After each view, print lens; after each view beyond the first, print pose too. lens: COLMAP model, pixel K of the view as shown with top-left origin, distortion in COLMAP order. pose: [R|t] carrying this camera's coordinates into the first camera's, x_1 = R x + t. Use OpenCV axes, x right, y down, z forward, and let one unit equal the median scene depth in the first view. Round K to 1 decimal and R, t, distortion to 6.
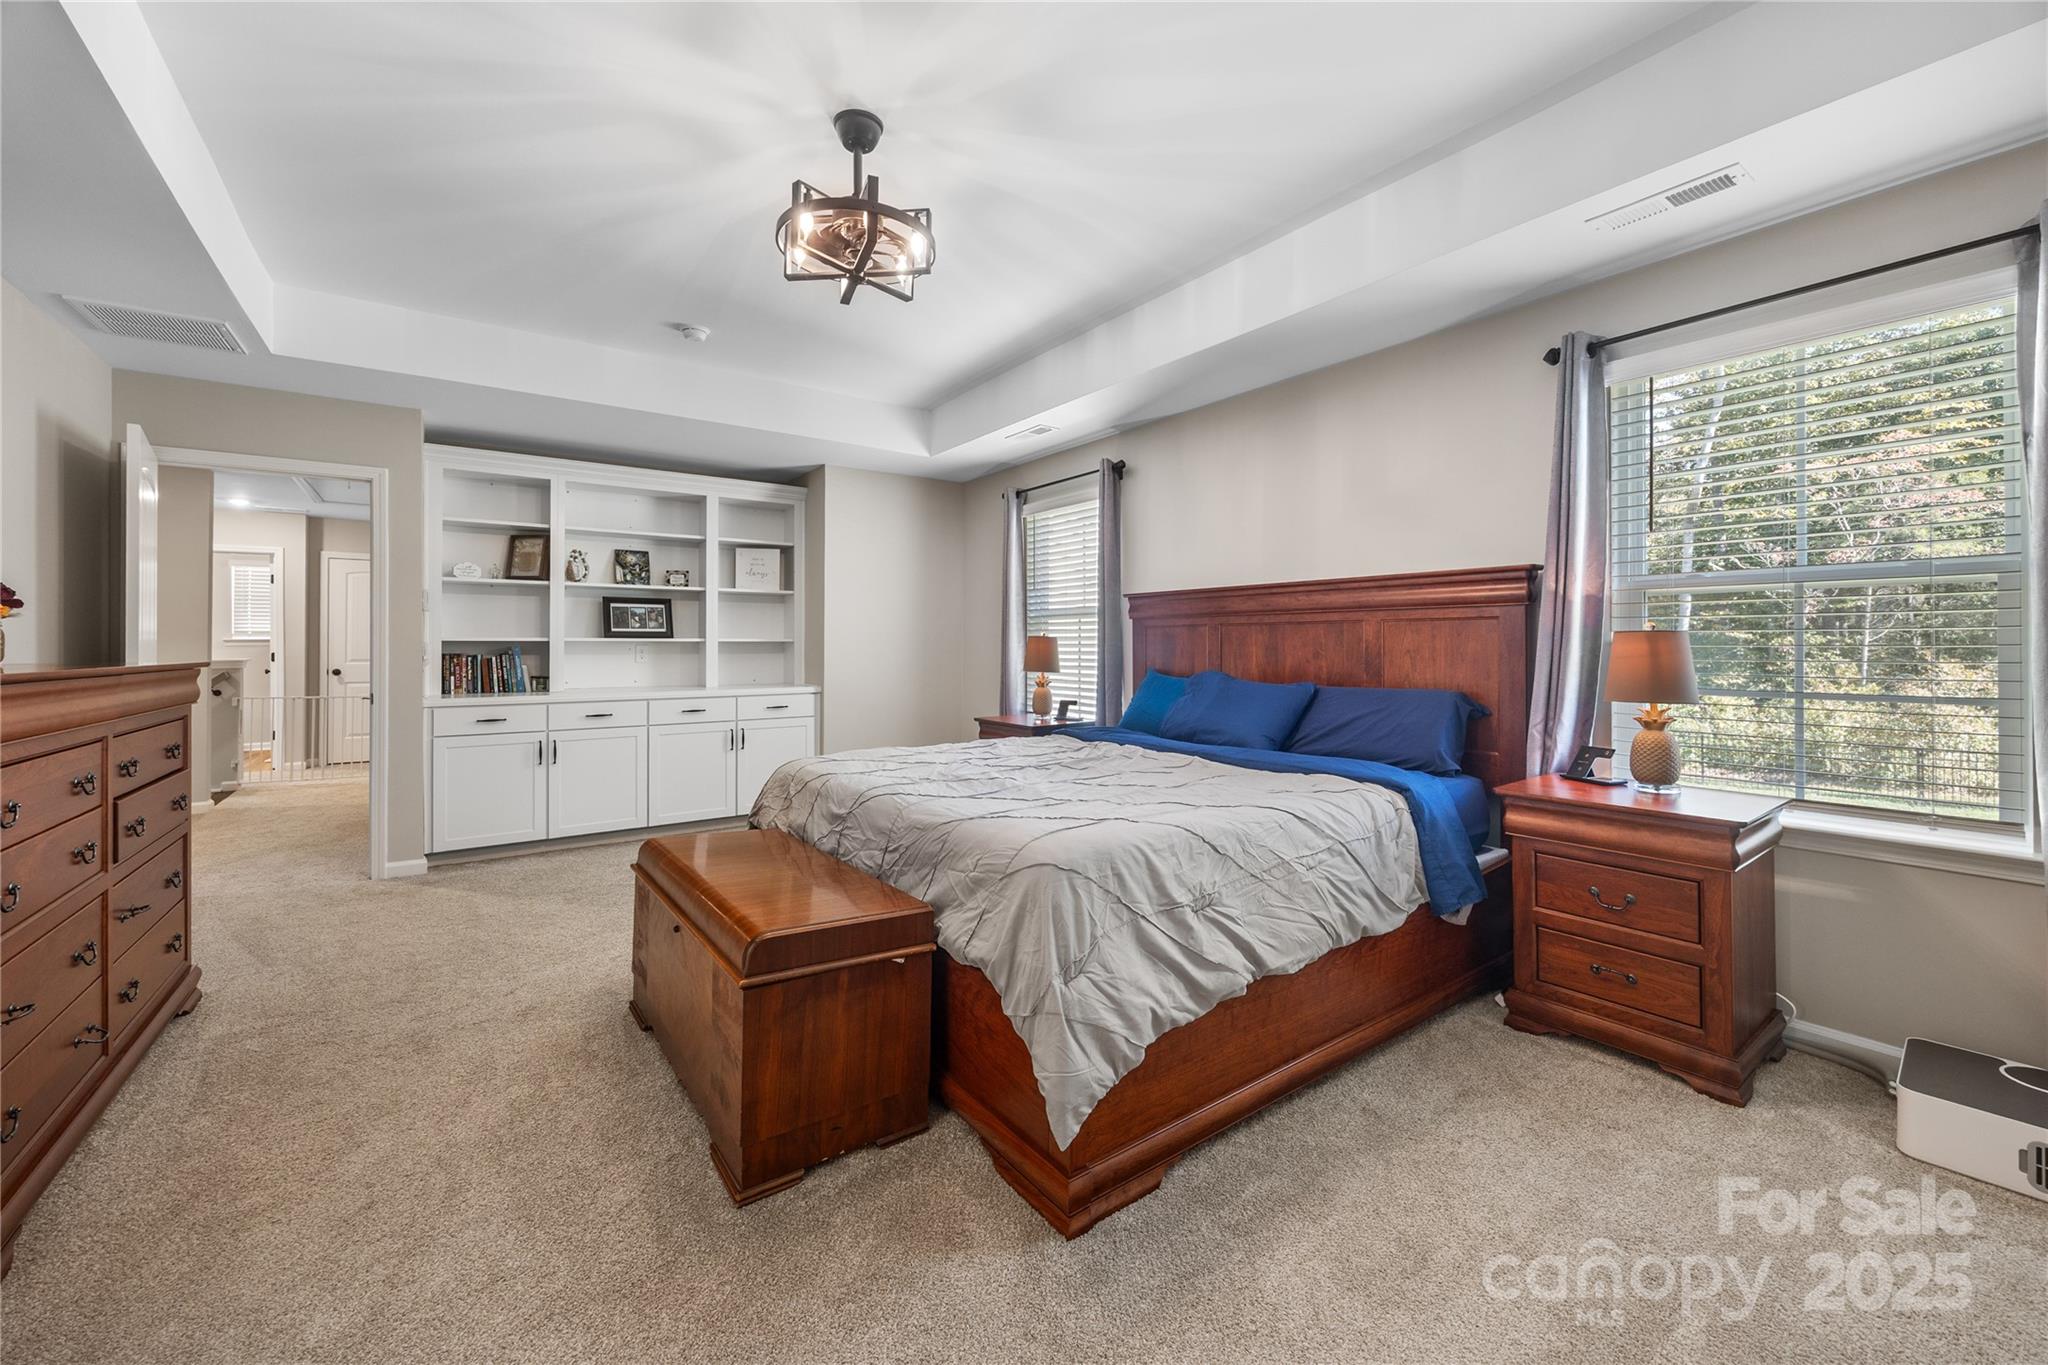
lens RADIAL K [[803.4, 0, 1025.9], [0, 803.4, 665.8], [0, 0, 1]] dist [-0.000843, -0.000069]
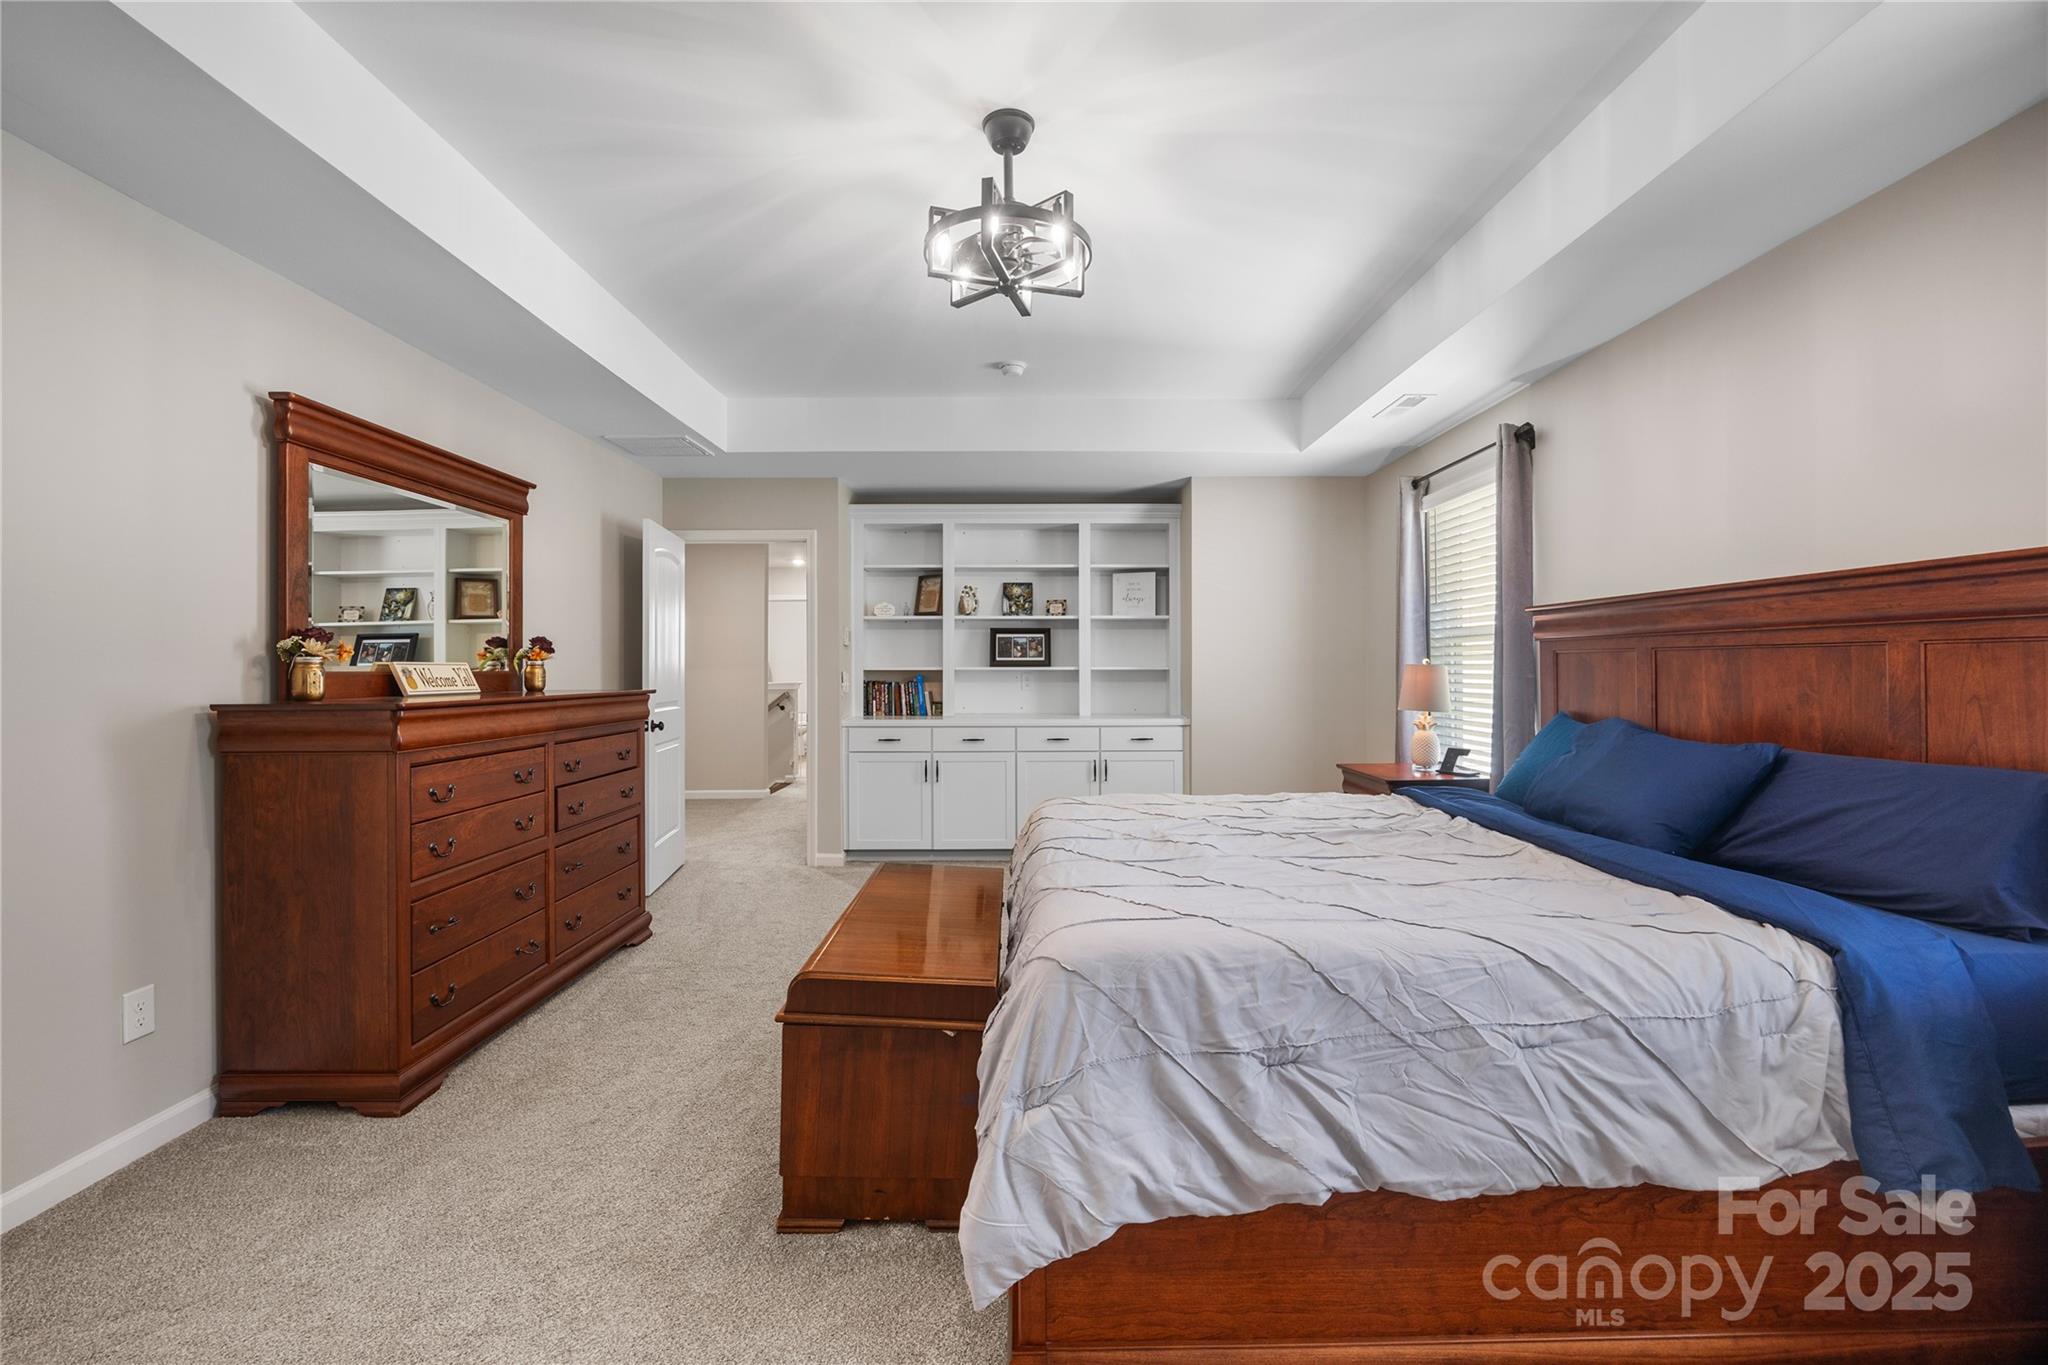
lens RADIAL K [[866.0, 0, 1024.0], [0, 866.0, 682.5], [0, 0, 1]] dist [-0.014313, 0.000358]
pose [[0.814114, 0.009340, -0.580630, 0.204031], [-0.013861, 0.999898, -0.003350, -0.012290], [0.580540, 0.010775, 0.814161, 0.105928]]
